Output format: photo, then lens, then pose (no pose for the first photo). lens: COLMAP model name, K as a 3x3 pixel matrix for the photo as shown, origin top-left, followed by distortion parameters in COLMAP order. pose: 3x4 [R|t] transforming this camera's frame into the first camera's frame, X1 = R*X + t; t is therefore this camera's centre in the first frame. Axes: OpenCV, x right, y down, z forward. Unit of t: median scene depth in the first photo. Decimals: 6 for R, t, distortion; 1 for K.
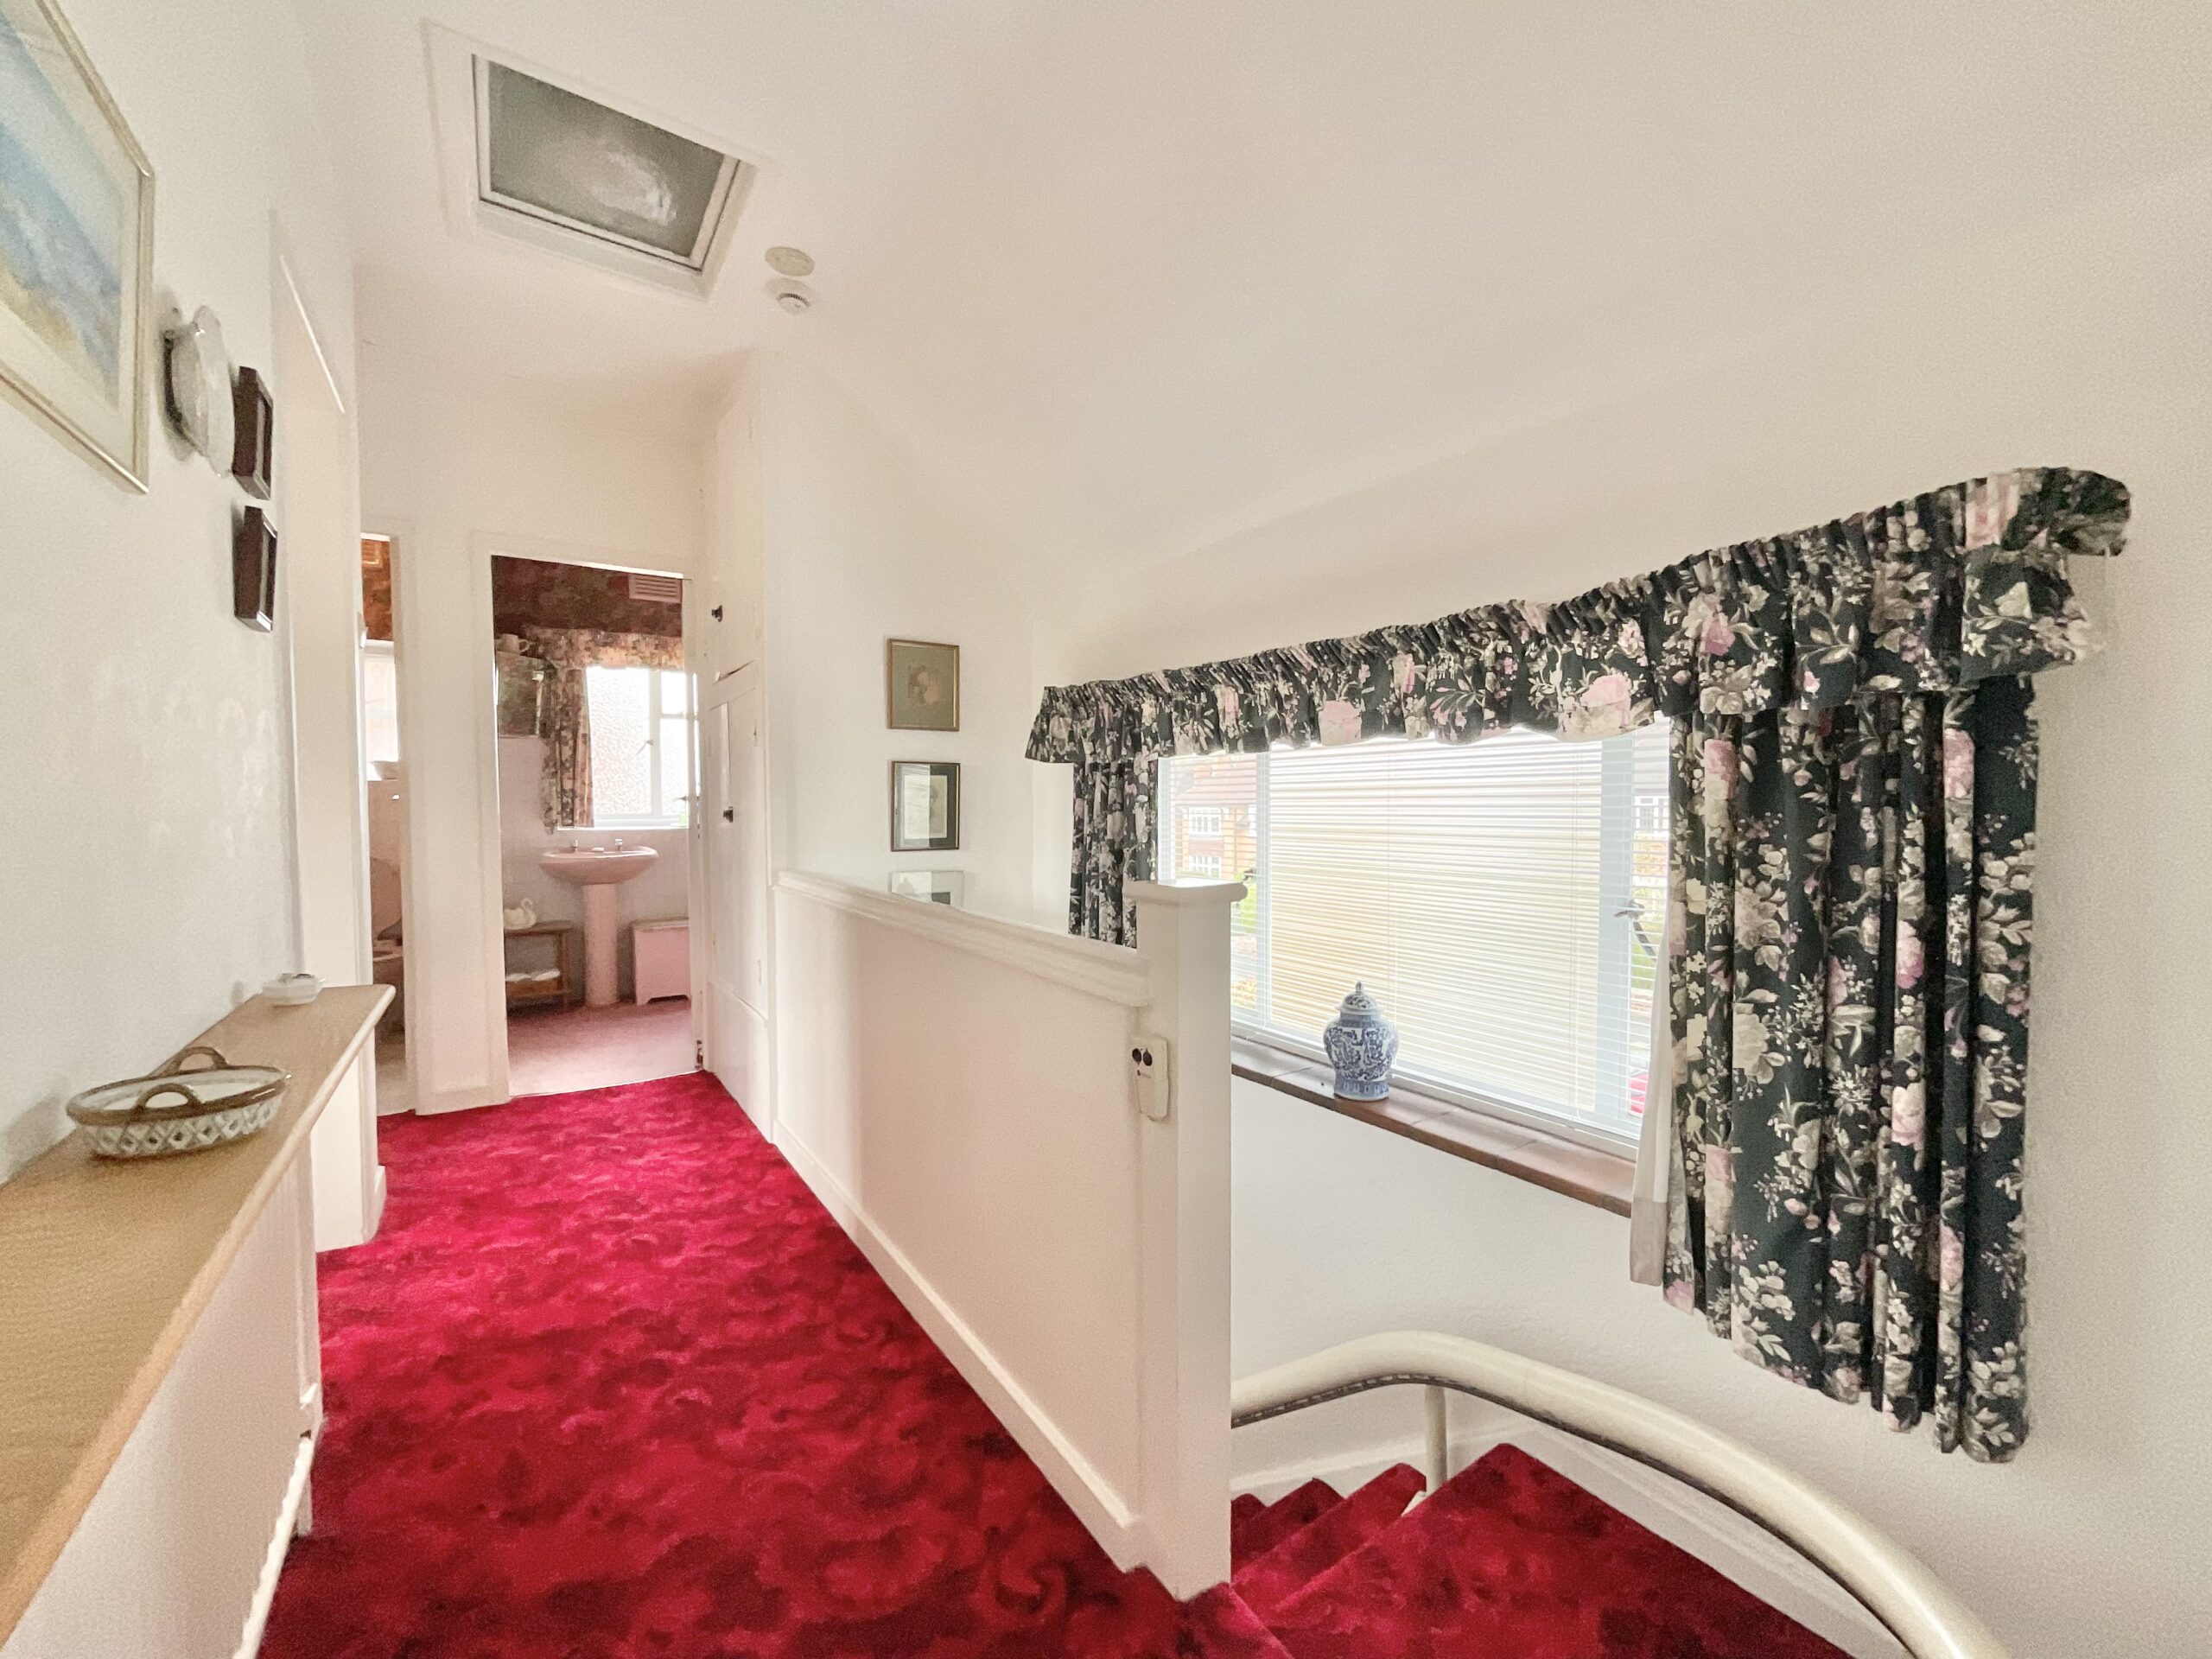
lens RADIAL K [[894.2, 0, 1097.8], [0, 894.2, 828.6], [0, 0, 1]] dist [-0.004368, 0.000497]
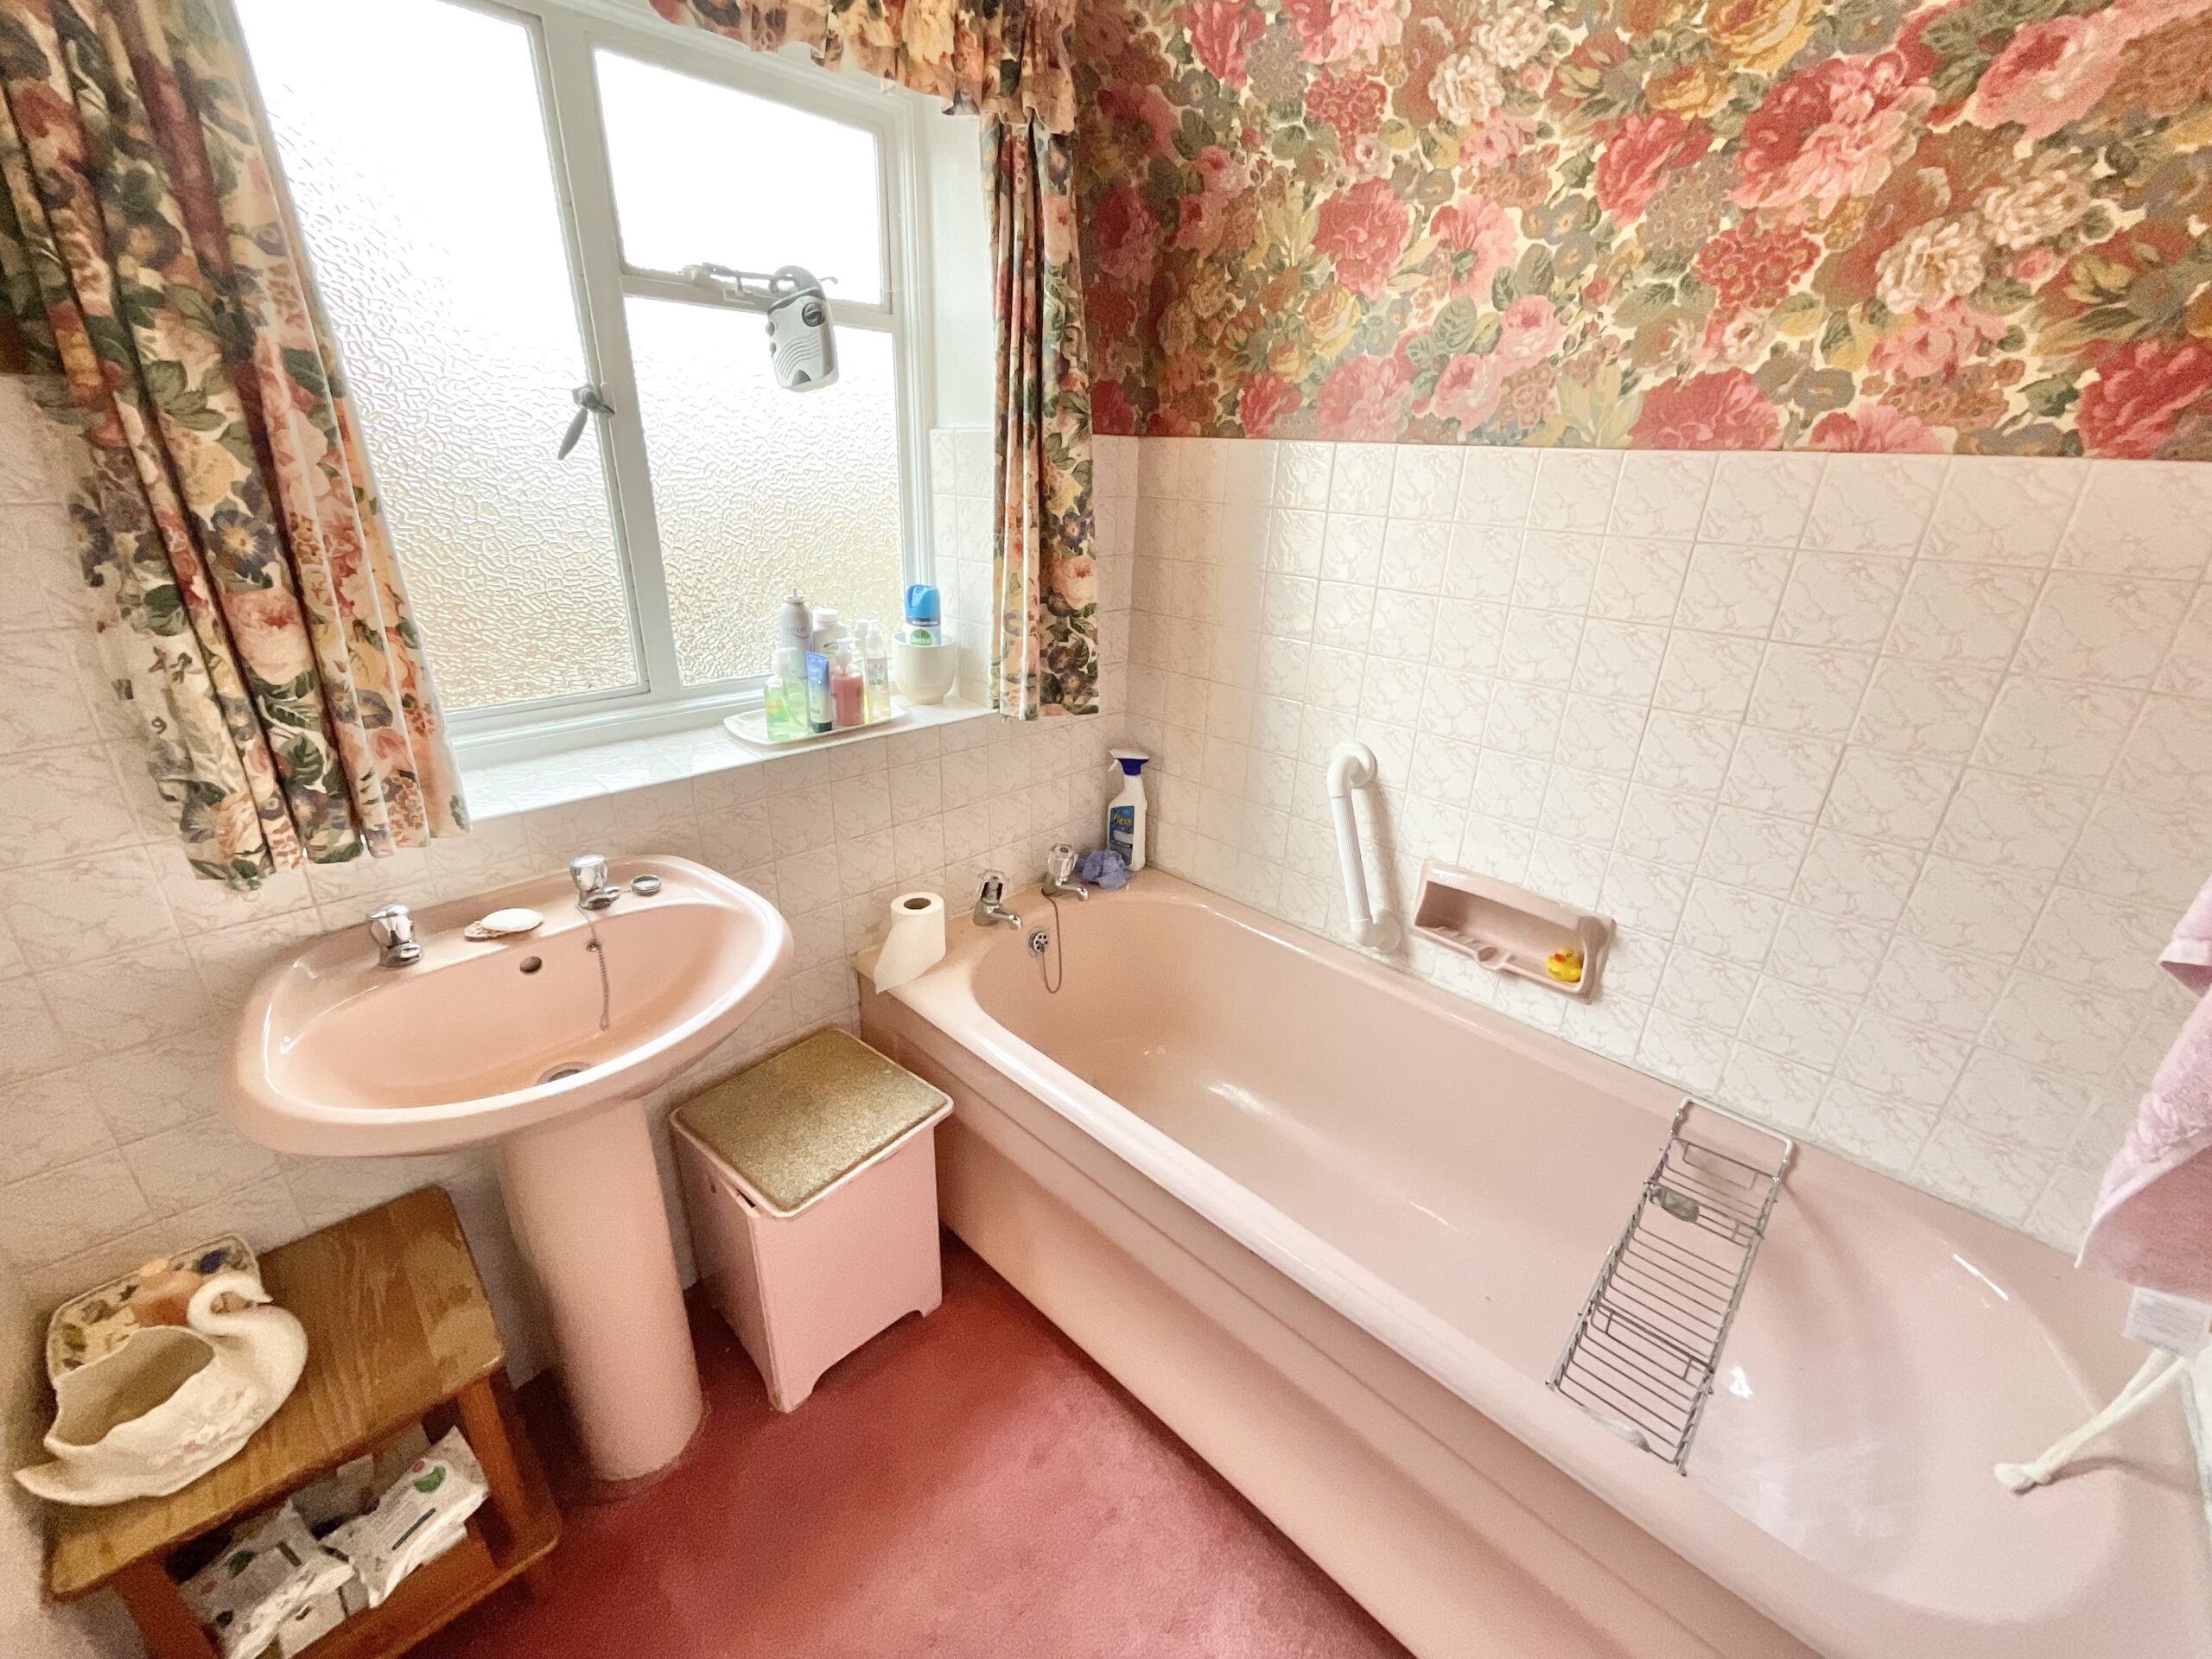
lens RADIAL K [[894.2, 0, 1115.4], [0, 894.2, 825.9], [0, 0, 1]] dist [-0.004368, 0.000497]
pose [[0.973224, -0.054643, 0.223268, -0.466373], [-0.028610, 0.934981, 0.353541, -0.085806], [-0.228070, -0.350462, 0.908383, 0.778037]]
